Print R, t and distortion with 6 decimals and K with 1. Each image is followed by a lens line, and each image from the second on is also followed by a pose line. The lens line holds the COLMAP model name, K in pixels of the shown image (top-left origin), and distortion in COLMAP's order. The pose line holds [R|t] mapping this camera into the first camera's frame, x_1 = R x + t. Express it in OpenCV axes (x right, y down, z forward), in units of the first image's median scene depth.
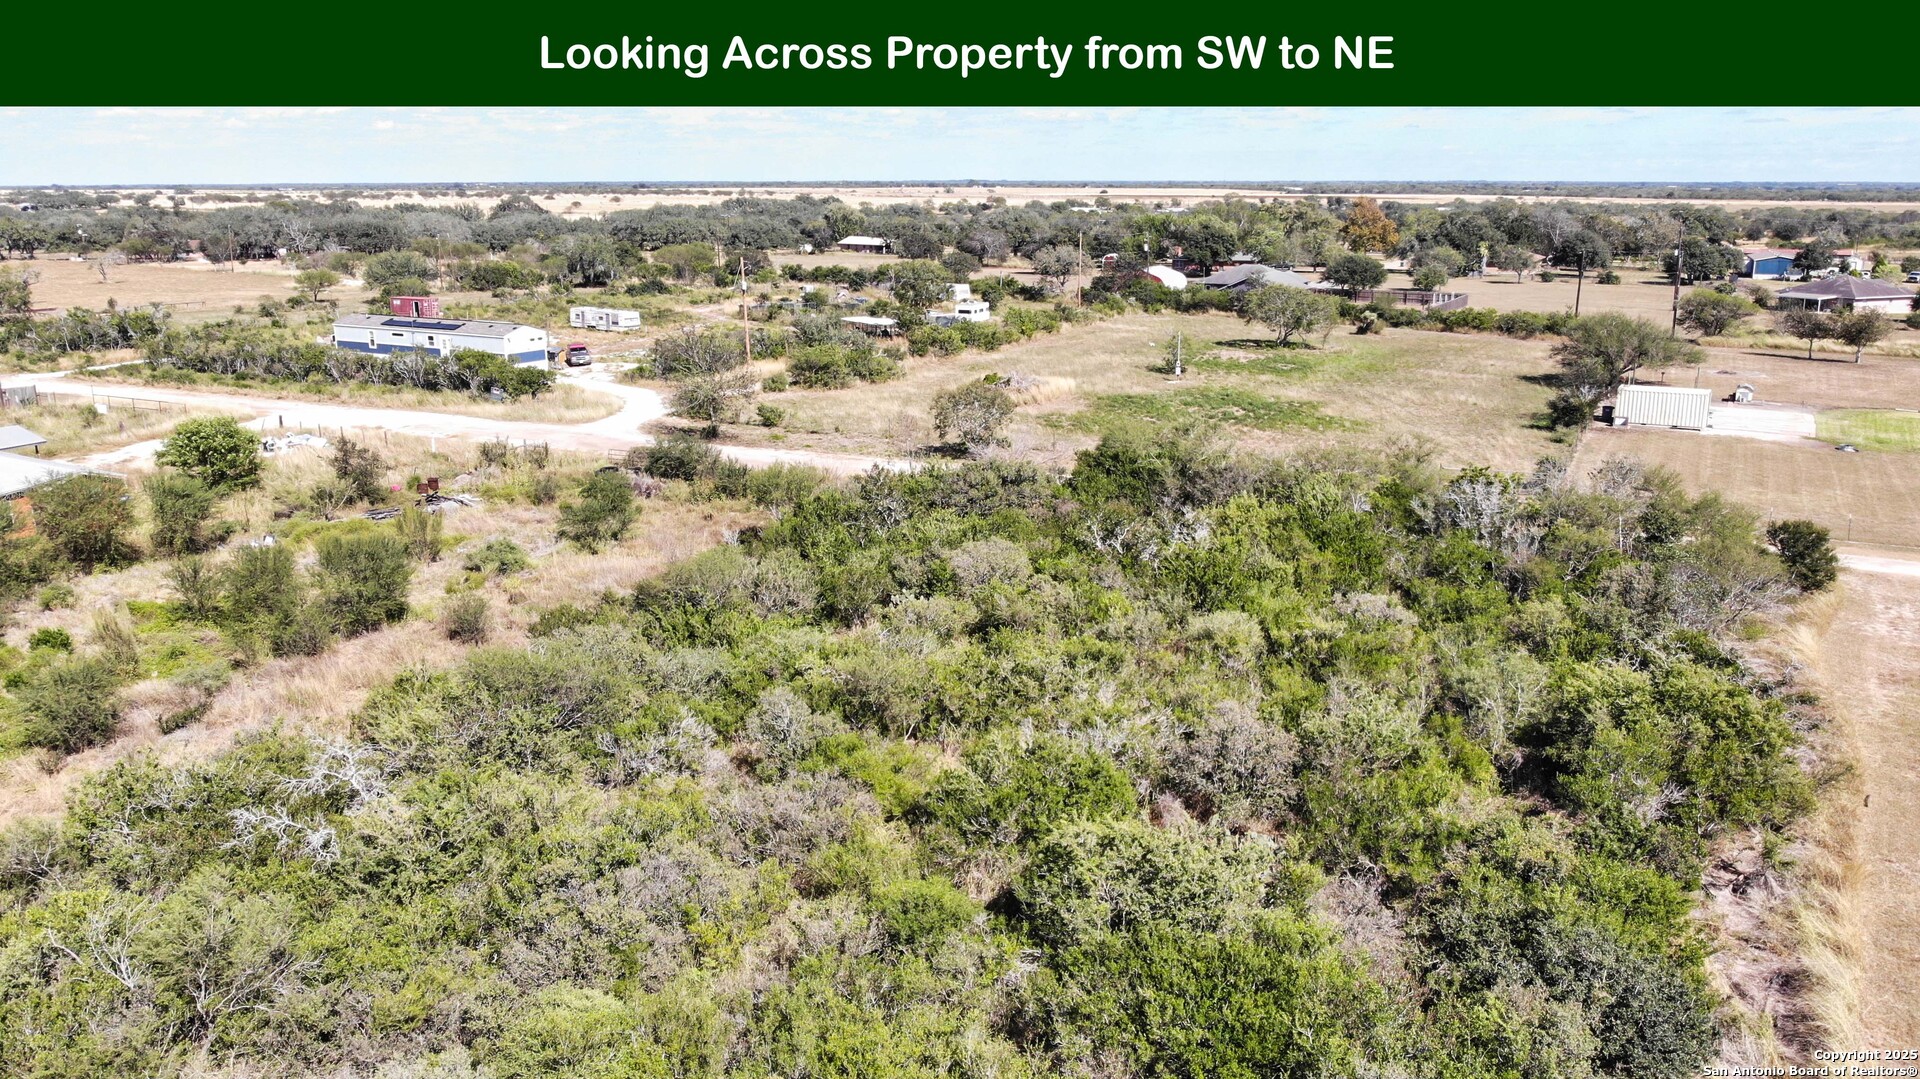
lens RADIAL K [[1432.7, 0, 967.2], [0, 1432.7, 536.0], [0, 0, 1]] dist [-0.025081, 0.007648]
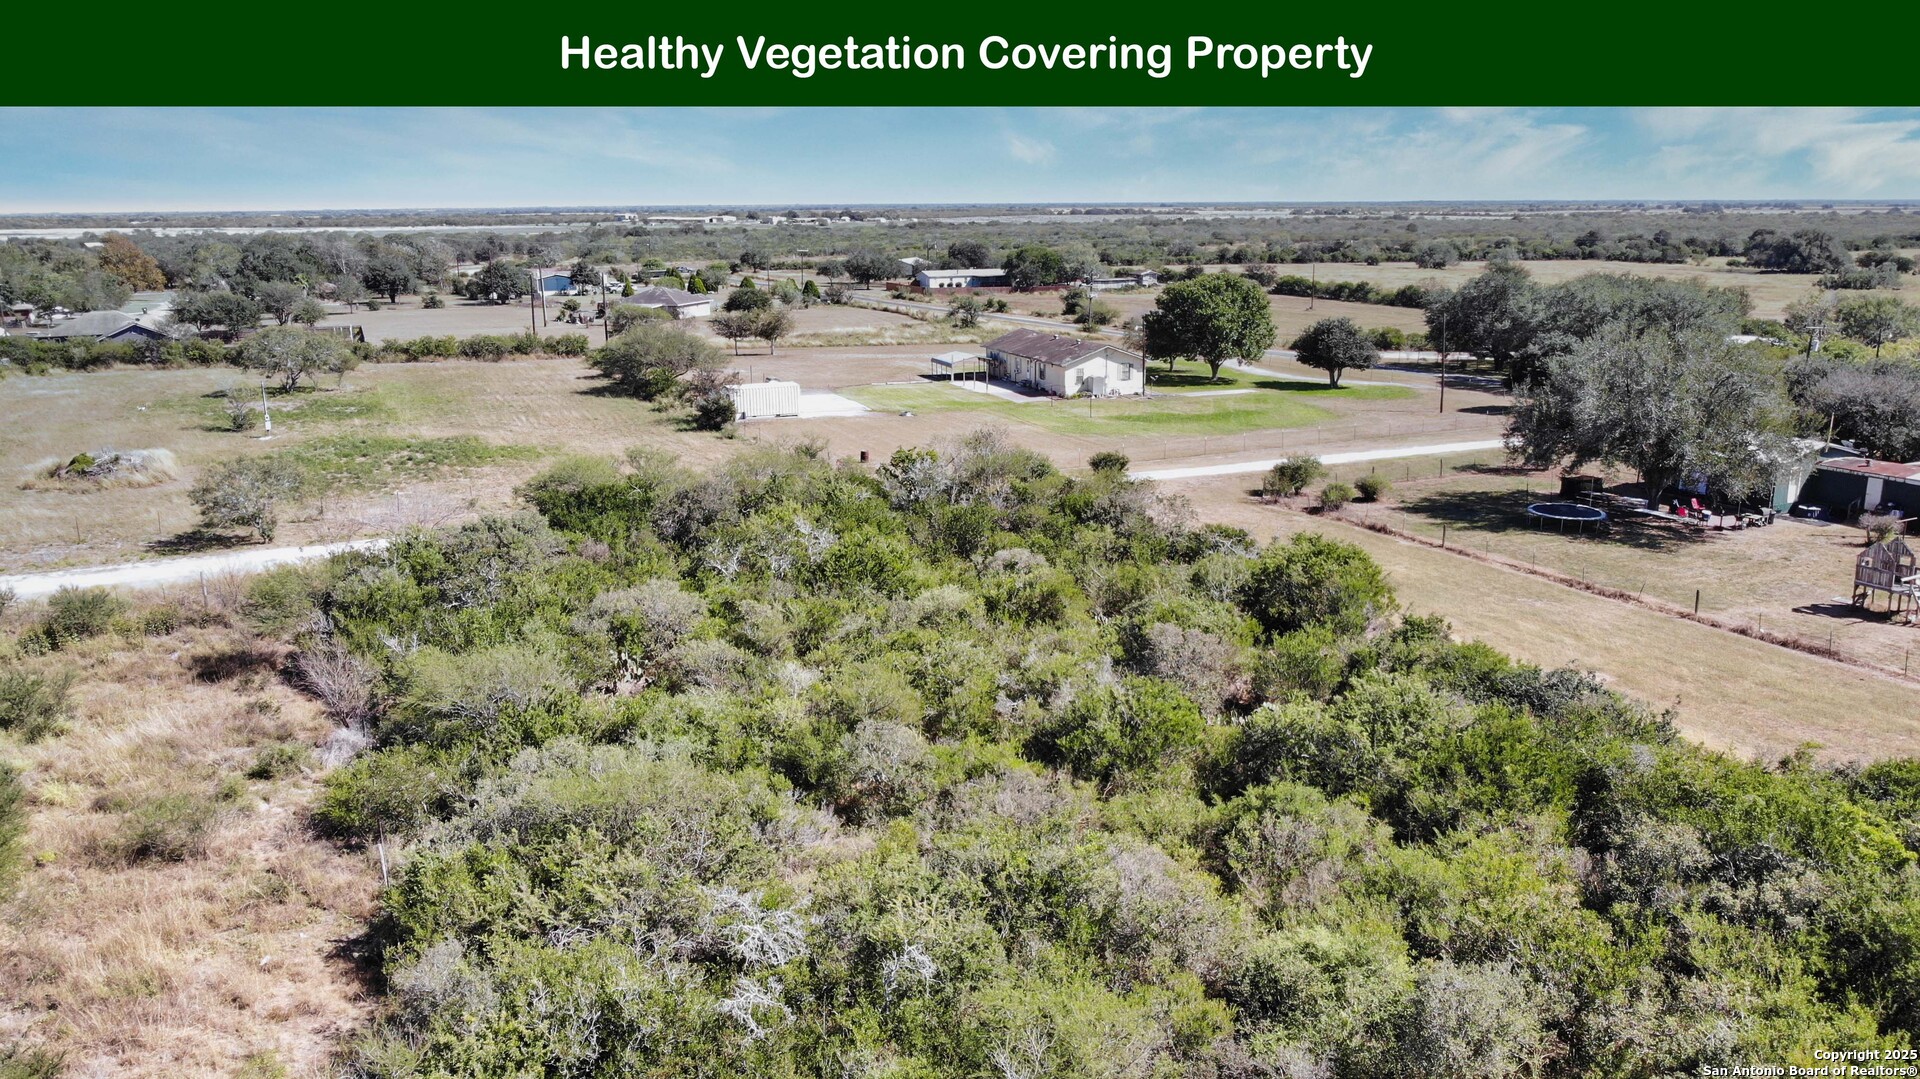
lens RADIAL K [[1424.8, 0, 971.9], [0, 1424.8, 546.6], [0, 0, 1]] dist [-0.027074, 0.009492]
pose [[0.616182, -0.185126, 0.765538, -0.087301], [0.193129, 0.977823, 0.081012, -0.008953], [-0.763558, 0.097929, 0.638270, 0.033167]]
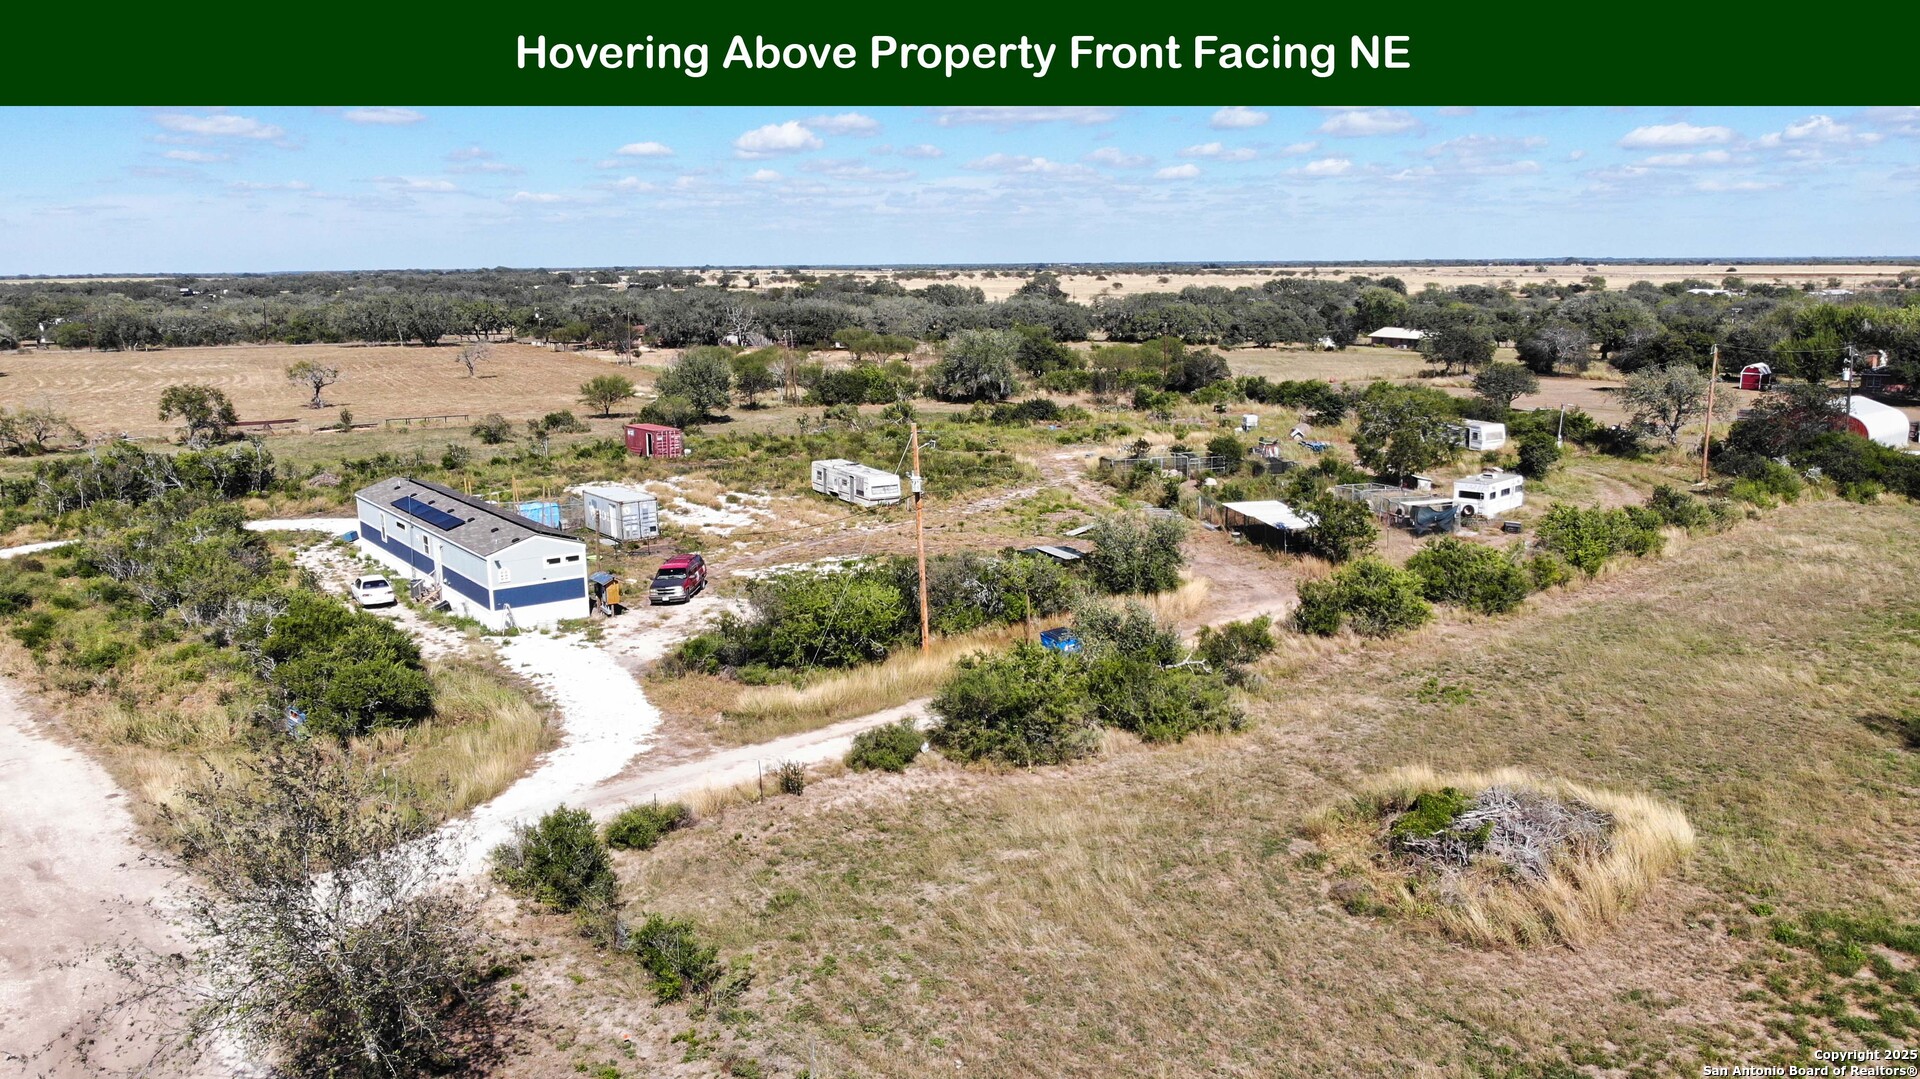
lens RADIAL K [[1428.1, 0, 988.2], [0, 1428.1, 543.8], [0, 0, 1]] dist [-0.006905, -0.004016]
pose [[0.928843, 0.064017, -0.364900, 0.011528], [-0.081350, 0.996162, -0.032312, -0.046135], [0.361430, 0.059698, 0.930486, 0.188342]]
